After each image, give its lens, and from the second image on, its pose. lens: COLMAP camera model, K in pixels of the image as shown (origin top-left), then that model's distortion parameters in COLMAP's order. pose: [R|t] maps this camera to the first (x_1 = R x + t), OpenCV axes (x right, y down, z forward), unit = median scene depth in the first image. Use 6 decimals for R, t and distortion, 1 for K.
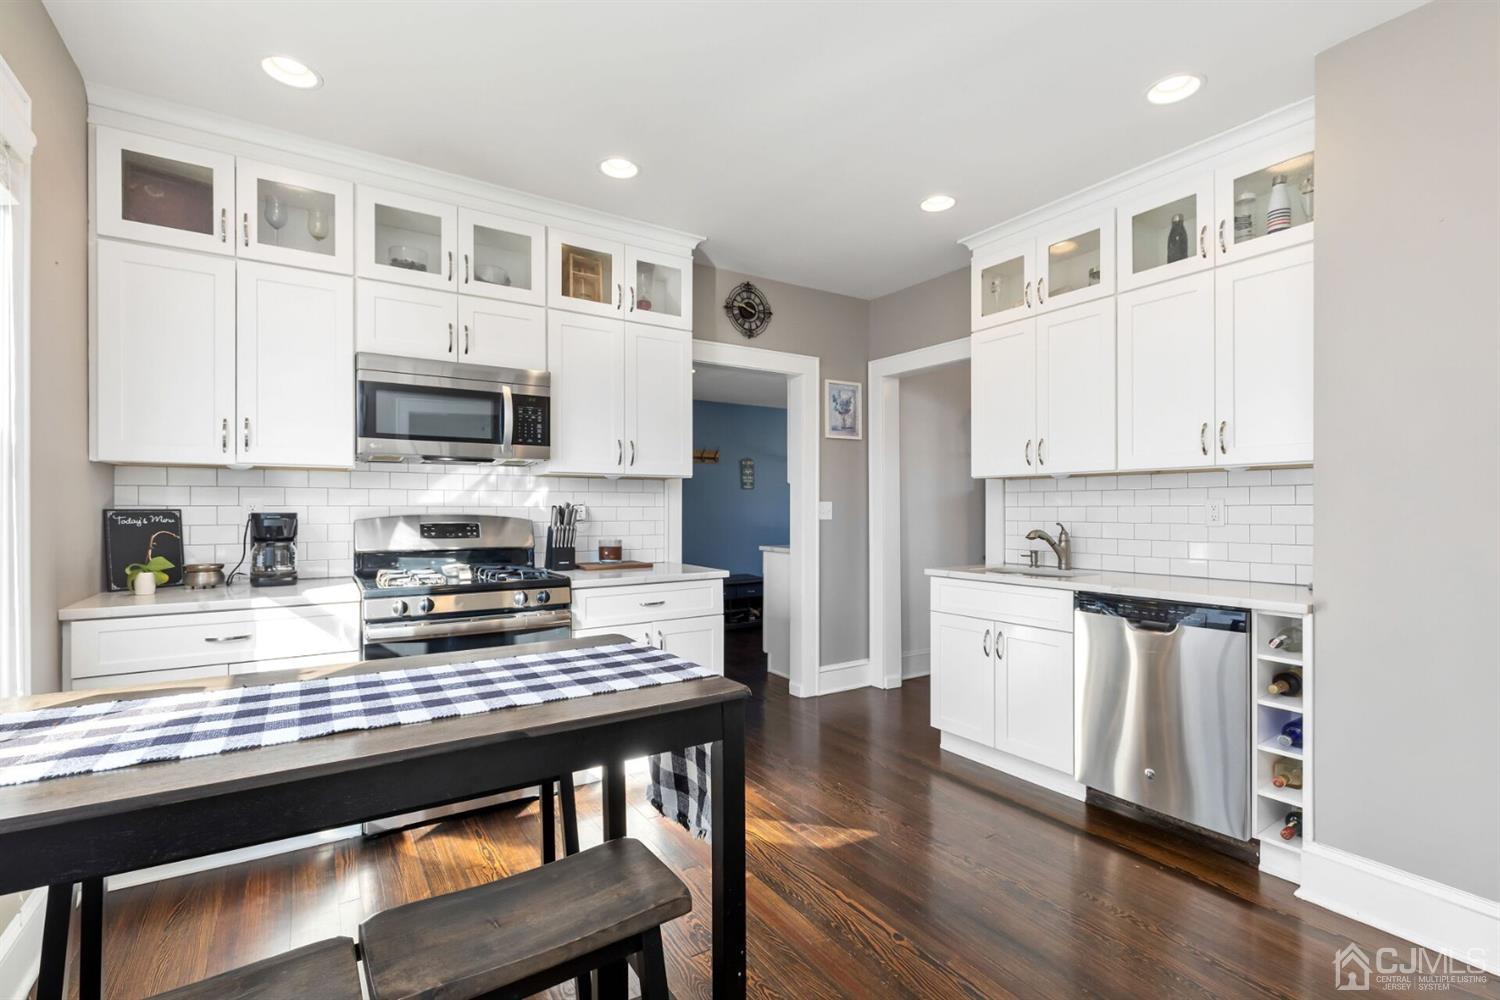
lens RADIAL K [[681.2, 0, 755.5], [0, 681.2, 502.7], [0, 0, 1]] dist [-0.000092, 0.000006]
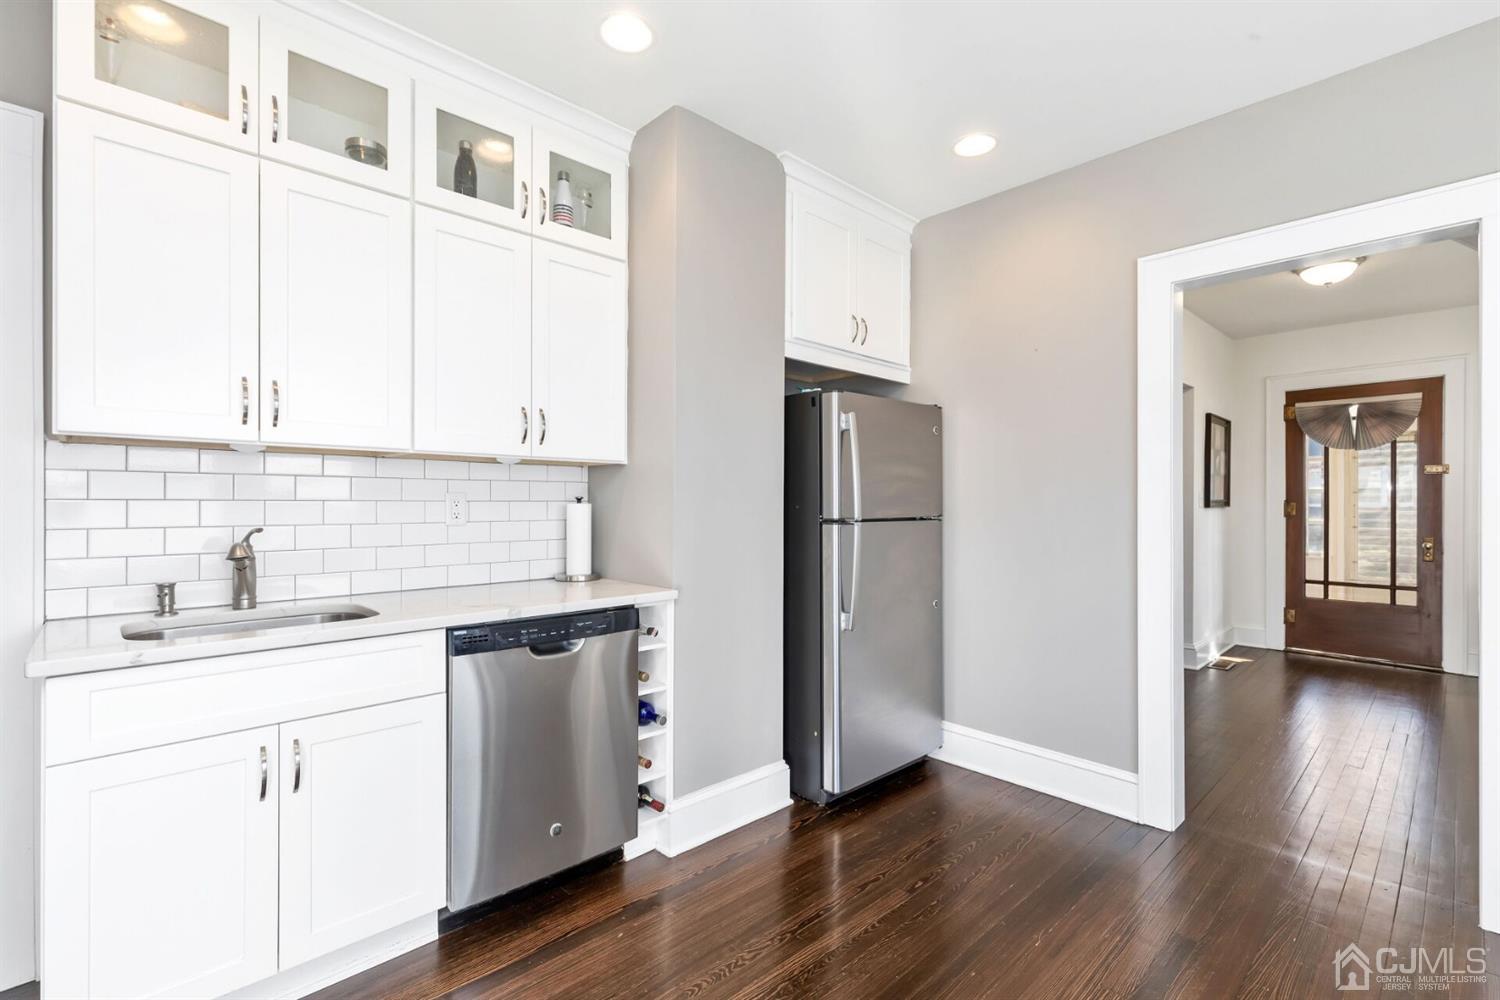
lens RADIAL K [[681.2, 0, 755.5], [0, 681.2, 502.7], [0, 0, 1]] dist [-0.000092, 0.000006]
pose [[-0.185980, 0.001879, 0.982552, -0.246773], [-0.009859, 0.999944, -0.003778, 0.006577], [-0.982504, -0.010389, -0.185951, 0.839503]]
